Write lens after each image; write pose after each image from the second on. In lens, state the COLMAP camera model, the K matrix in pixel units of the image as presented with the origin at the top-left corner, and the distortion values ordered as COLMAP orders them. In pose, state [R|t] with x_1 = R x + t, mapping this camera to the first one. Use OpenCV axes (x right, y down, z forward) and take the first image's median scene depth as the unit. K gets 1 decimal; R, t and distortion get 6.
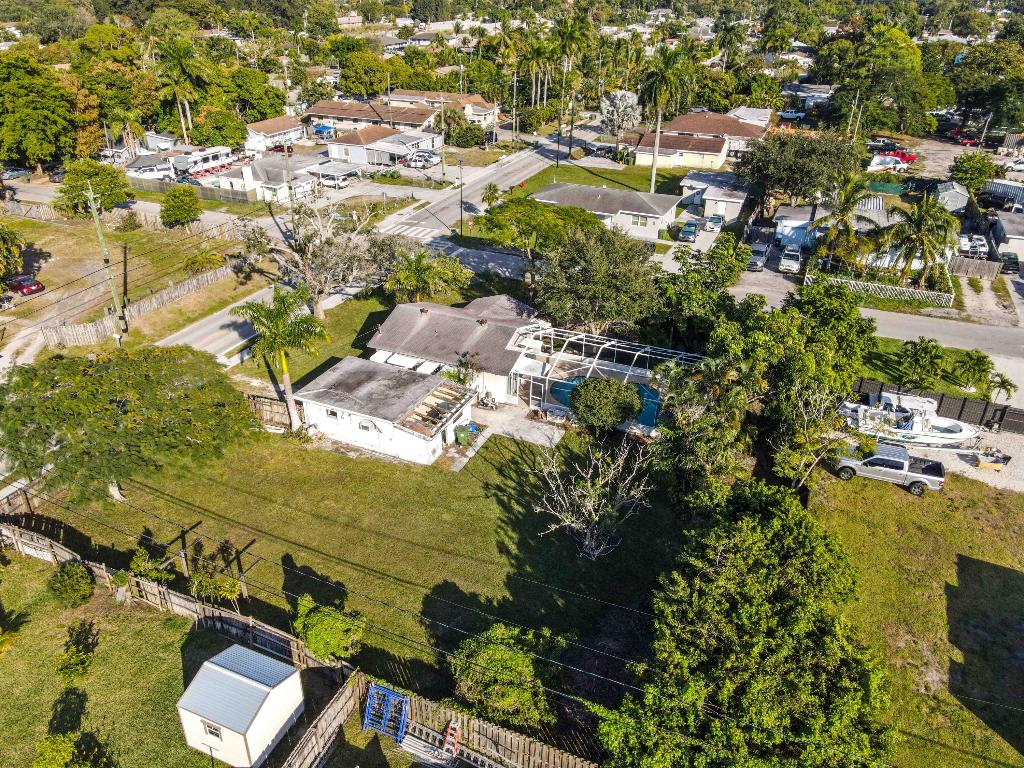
lens RADIAL K [[750.6, 0, 505.2], [0, 750.6, 378.4], [0, 0, 1]] dist [0.022145, -0.002981]
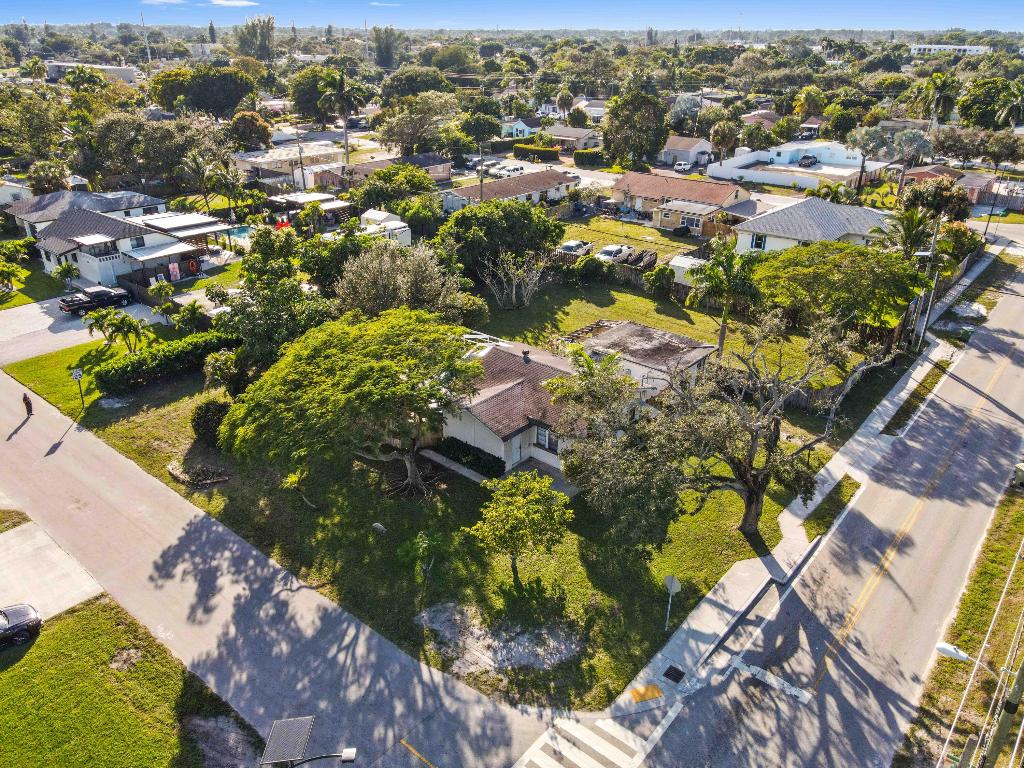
lens RADIAL K [[750.6, 0, 506.6], [0, 750.6, 380.0], [0, 0, 1]] dist [0.022145, -0.002981]
pose [[-0.959178, -0.129832, 0.251241, -0.255787], [0.124295, 0.604451, 0.786886, -0.832604], [-0.254026, 0.785991, -0.563639, 1.672948]]
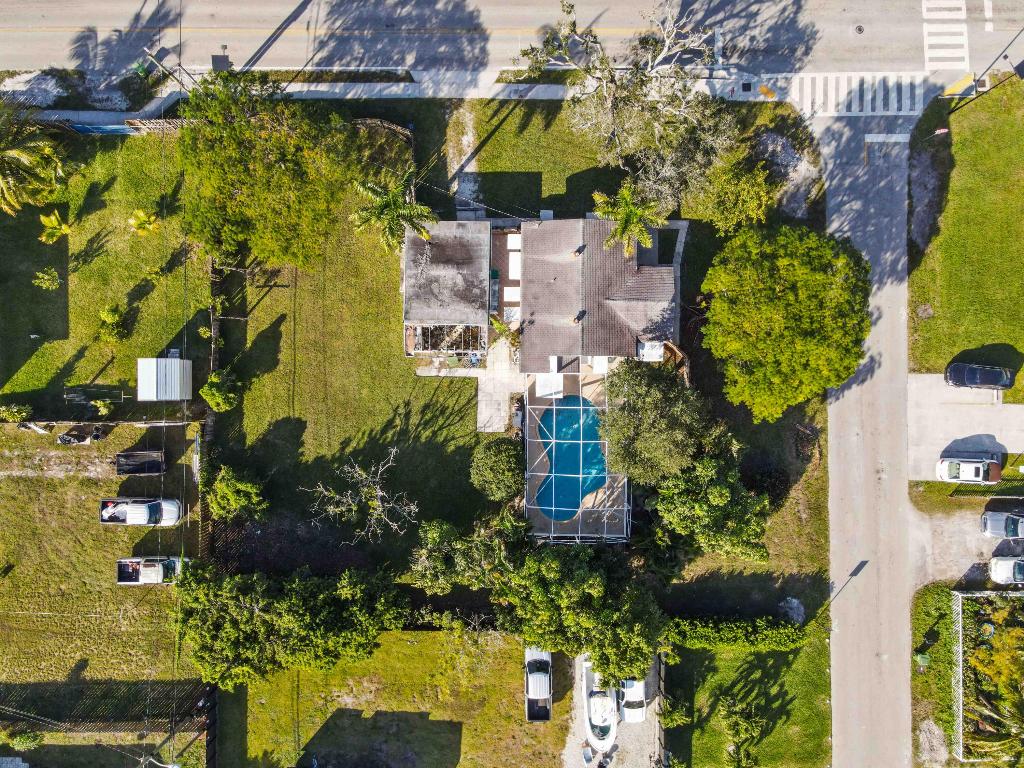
lens RADIAL K [[750.6, 0, 482.6], [0, 750.6, 381.8], [0, 0, 1]] dist [0.022145, -0.002981]
pose [[0.399651, 0.916511, -0.016962, 0.014298], [-0.428409, 0.203106, 0.880462, -0.966681], [0.810398, -0.344610, 0.473813, 0.431747]]
